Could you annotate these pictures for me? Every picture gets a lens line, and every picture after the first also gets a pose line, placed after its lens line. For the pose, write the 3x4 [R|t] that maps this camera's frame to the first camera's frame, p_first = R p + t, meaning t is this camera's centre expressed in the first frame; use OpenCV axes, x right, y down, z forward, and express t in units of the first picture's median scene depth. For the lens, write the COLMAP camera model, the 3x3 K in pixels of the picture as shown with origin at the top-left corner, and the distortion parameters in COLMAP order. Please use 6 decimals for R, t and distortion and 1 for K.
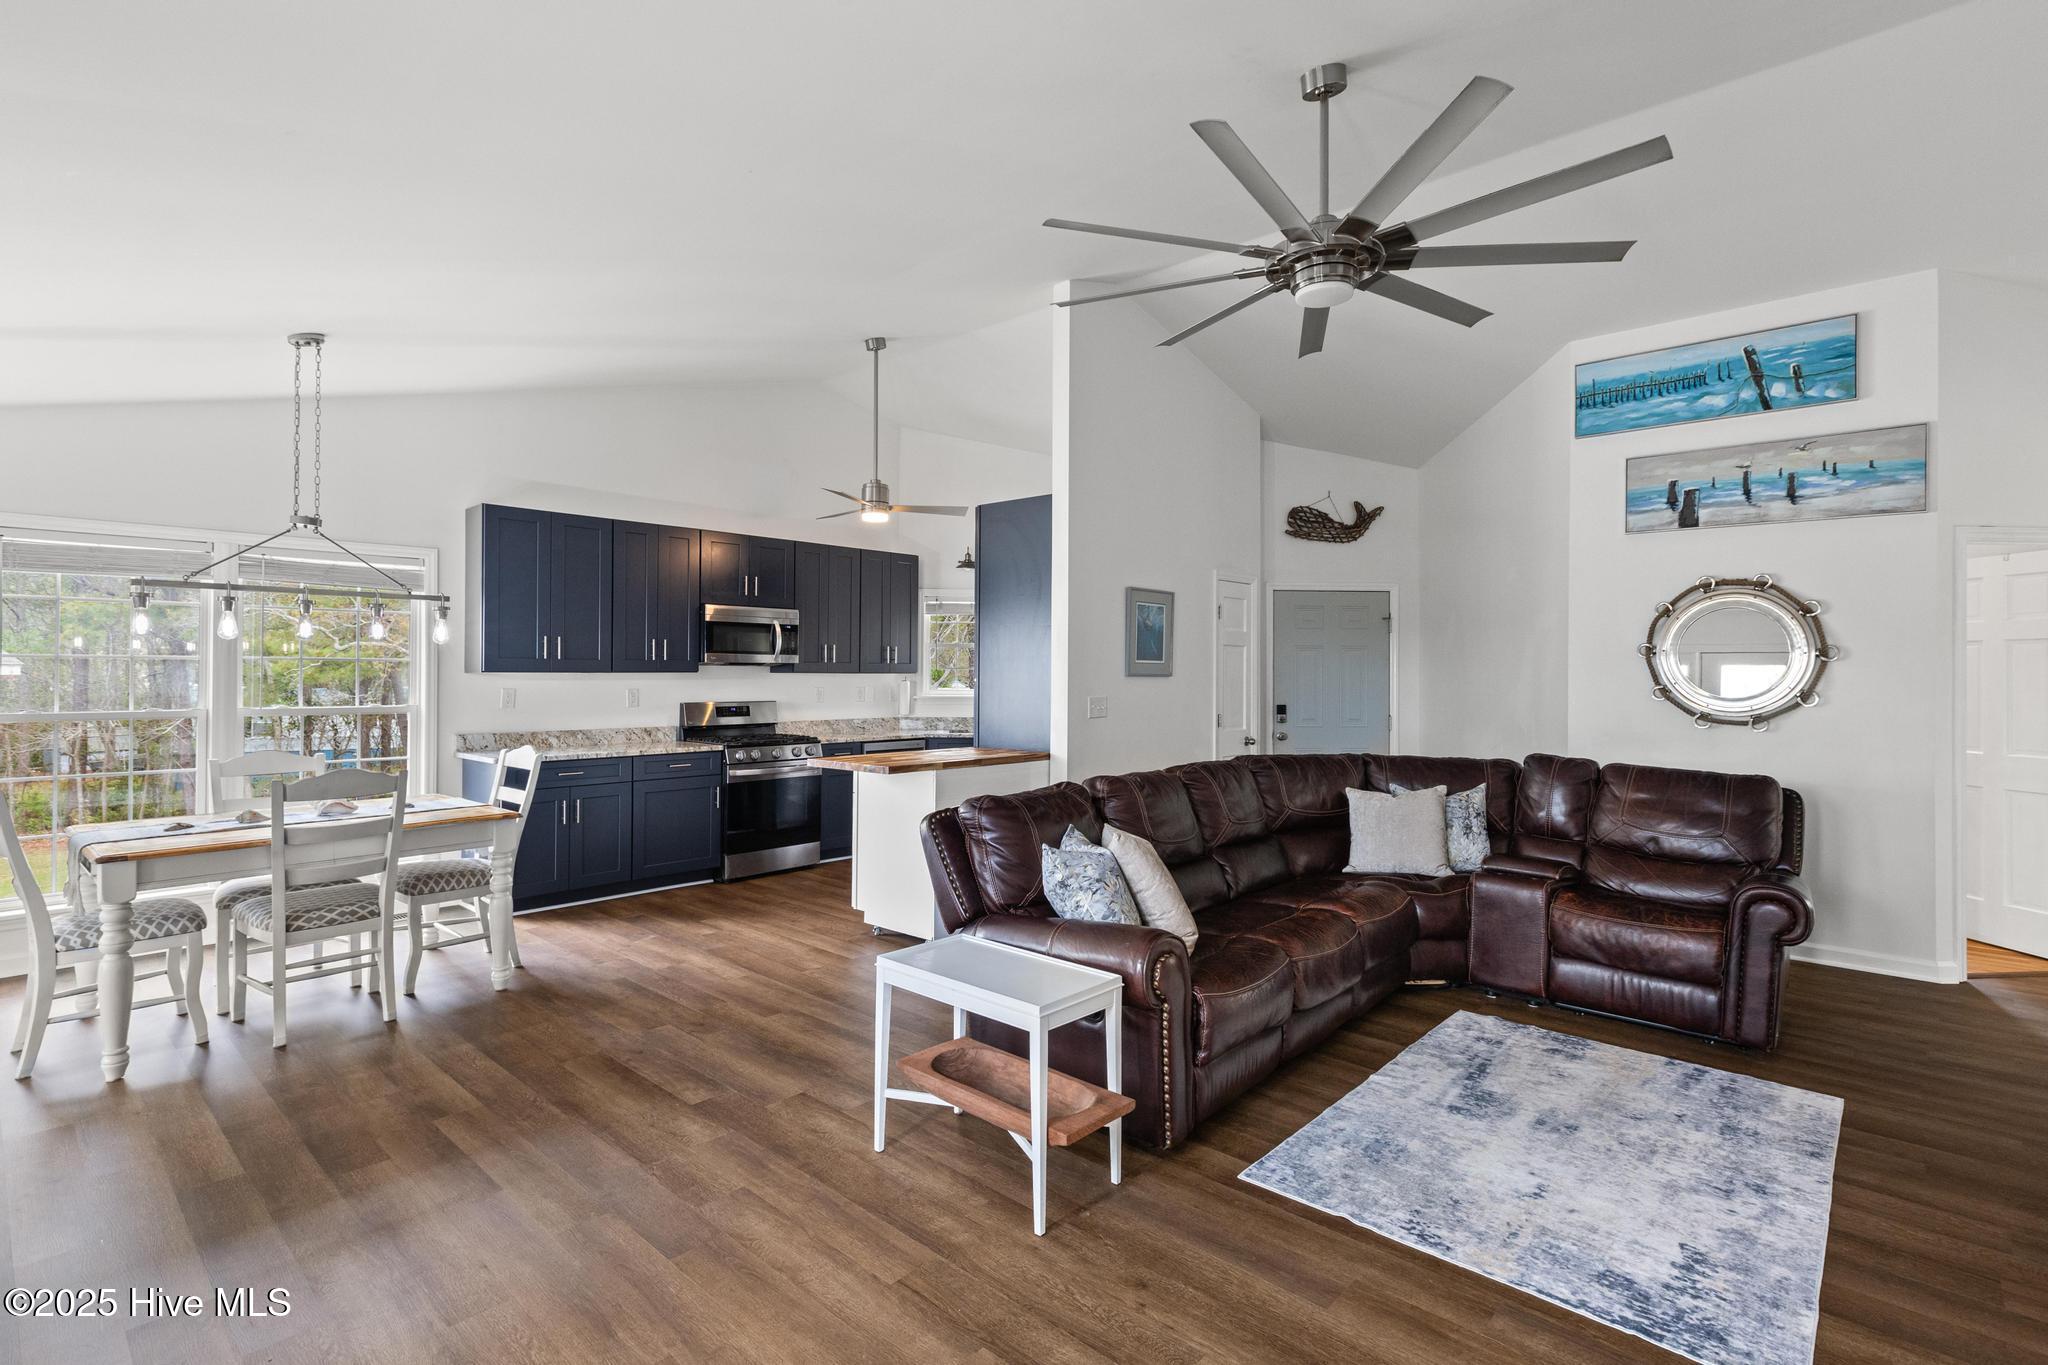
lens RADIAL K [[952.1, 0, 987.3], [0, 952.1, 665.1], [0, 0, 1]] dist [0.002385, 0.000293]
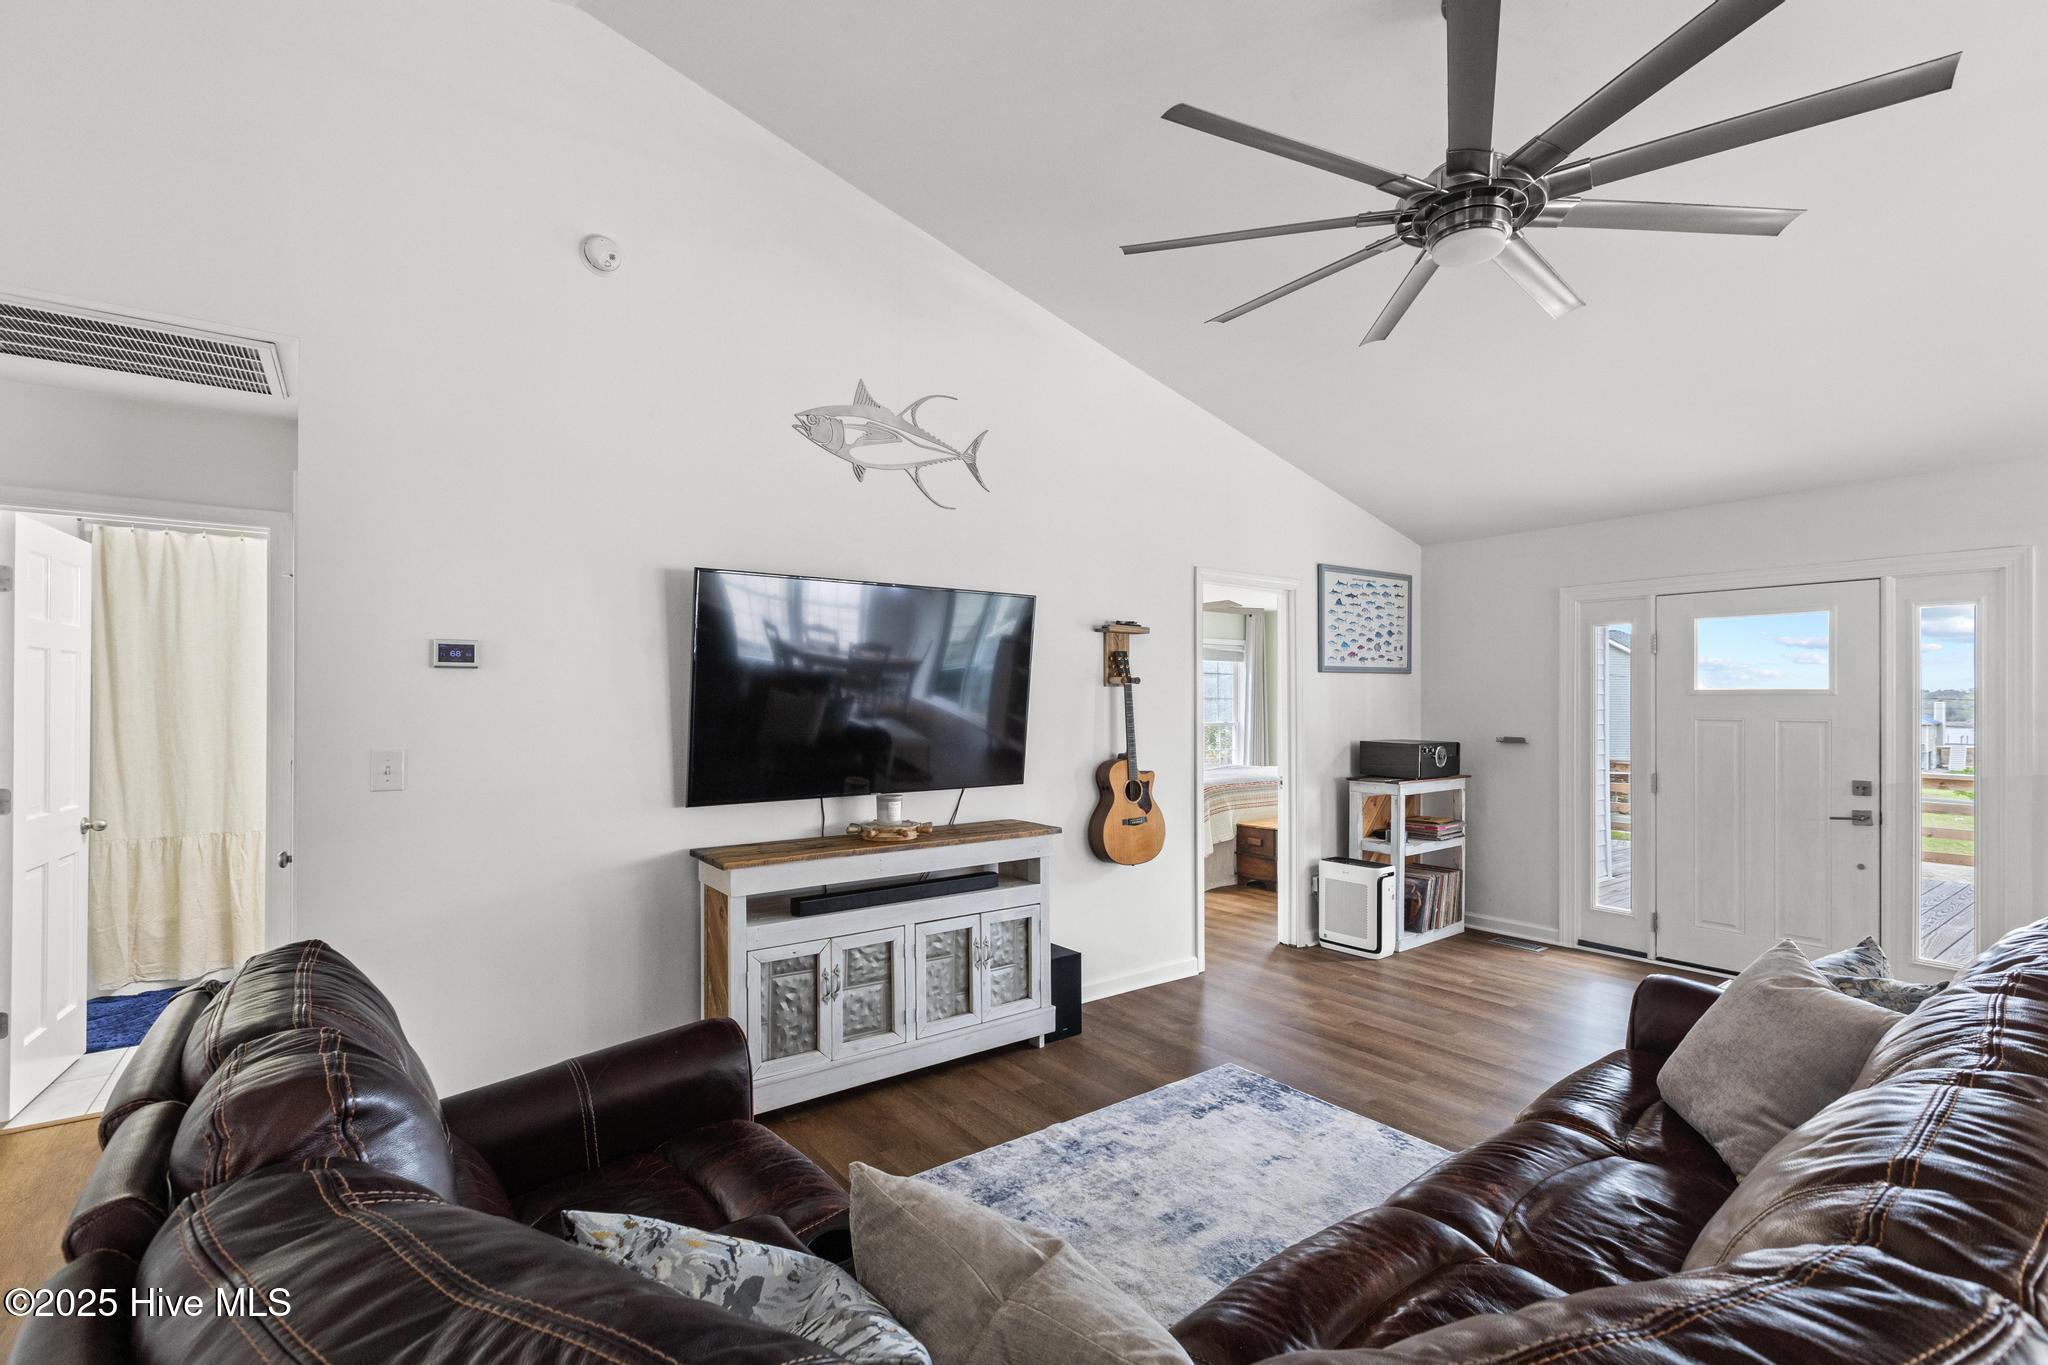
lens RADIAL K [[918.5, 0, 1019.0], [0, 918.5, 698.6], [0, 0, 1]] dist [0.003418, -0.001365]
pose [[-0.986563, -0.007974, 0.163187, 0.366789], [-0.009721, 0.999904, -0.009908, 0.008080], [-0.163092, -0.011362, -0.986545, 1.118409]]
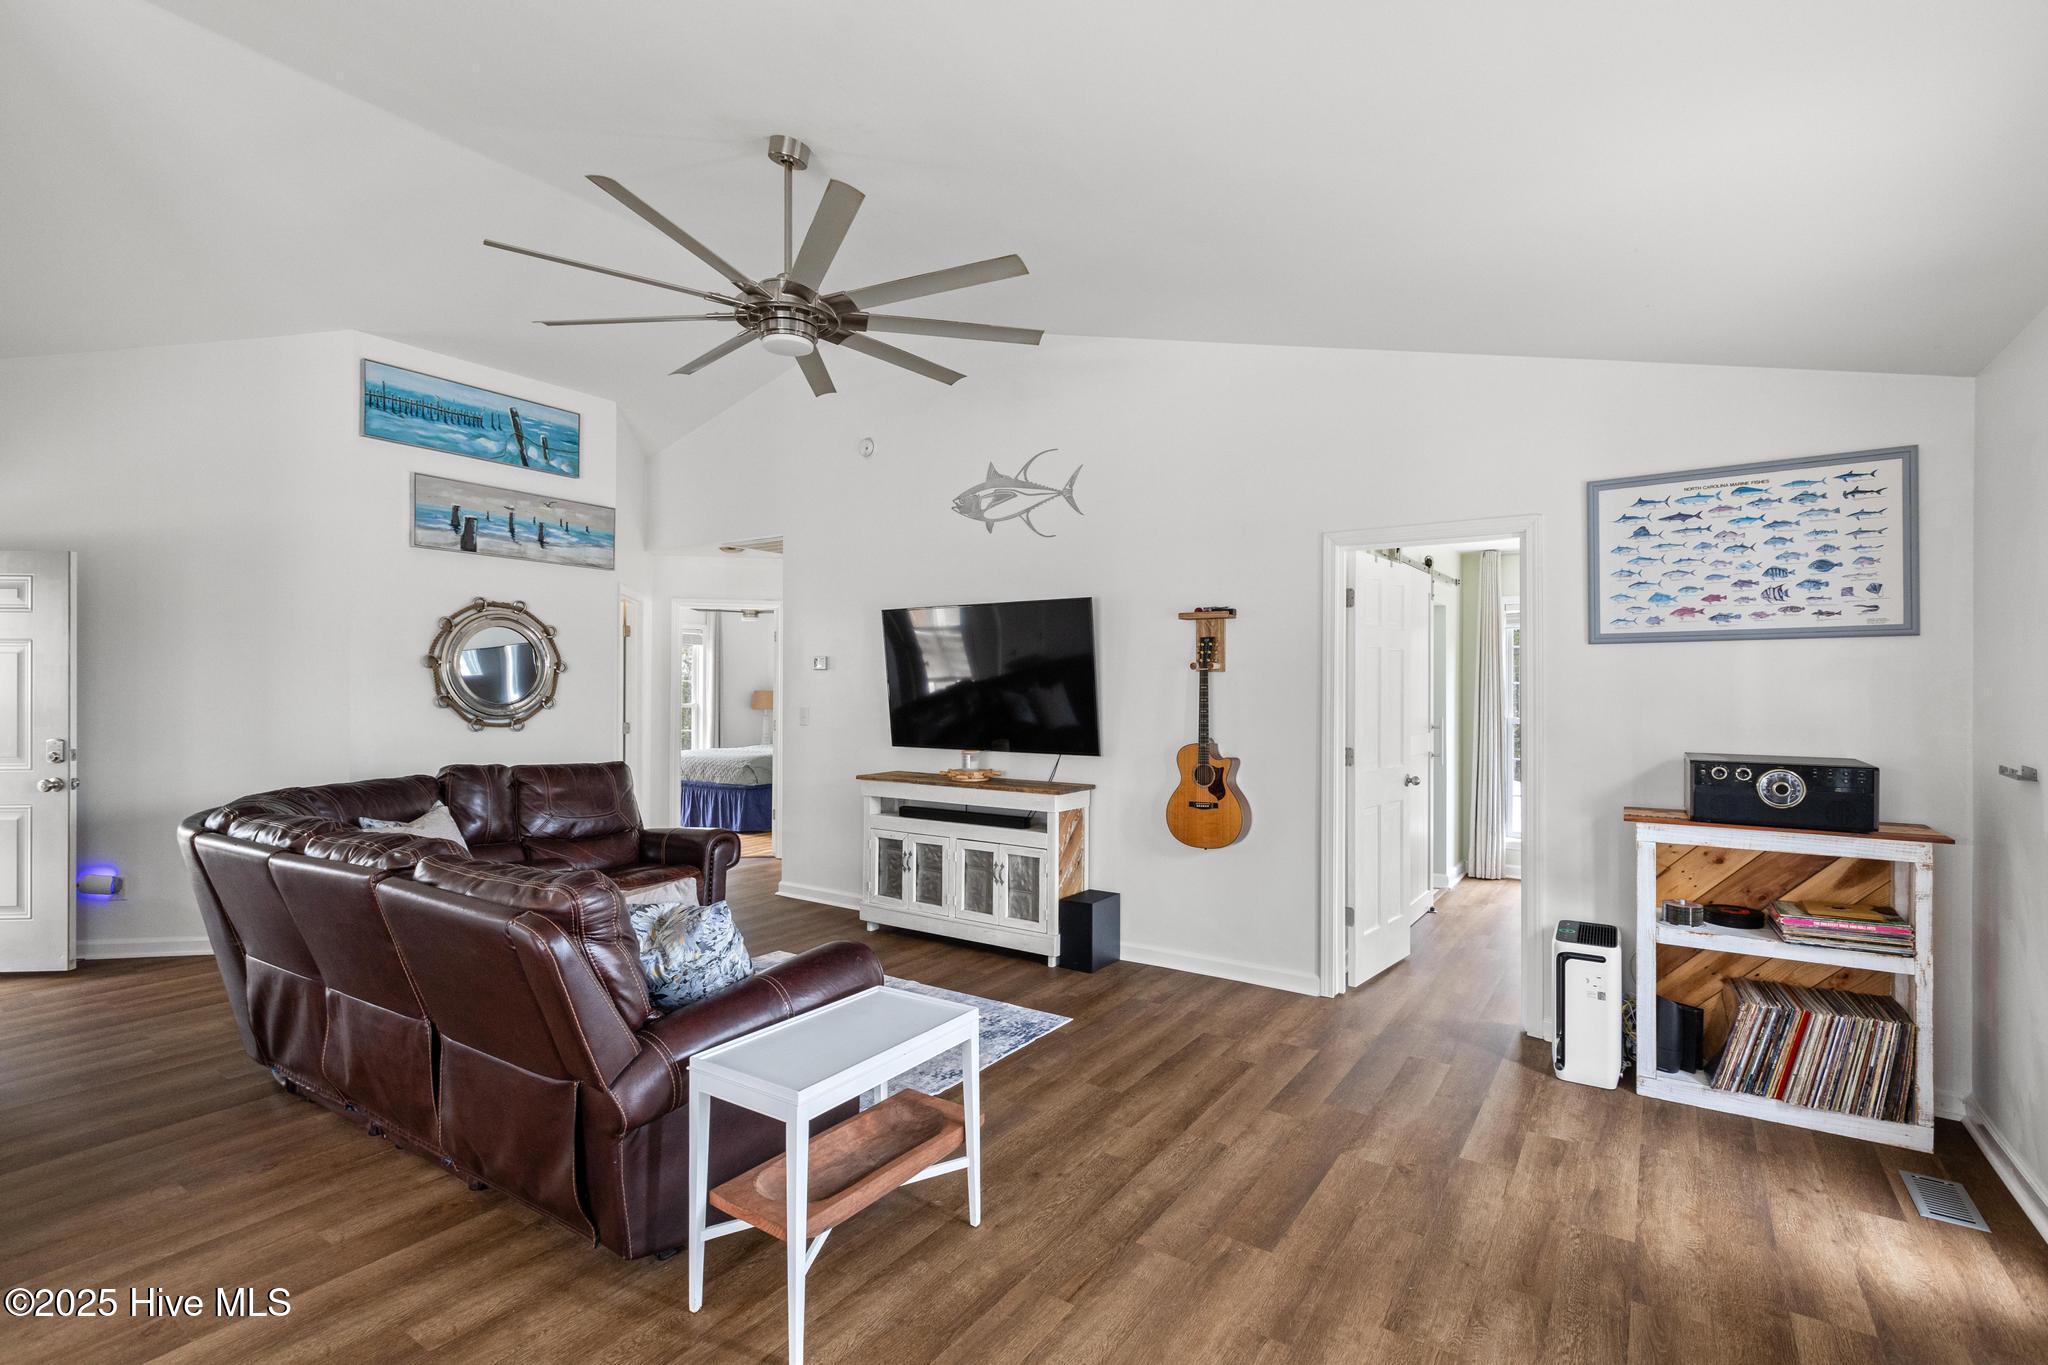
lens RADIAL K [[952.1, 0, 1044.4], [0, 952.1, 680.6], [0, 0, 1]] dist [0.002385, 0.000293]
pose [[-0.173382, -0.001673, 0.984853, -0.481721], [-0.013147, 0.999913, -0.000615, -0.002078], [-0.984767, -0.013055, -0.173389, 0.540745]]
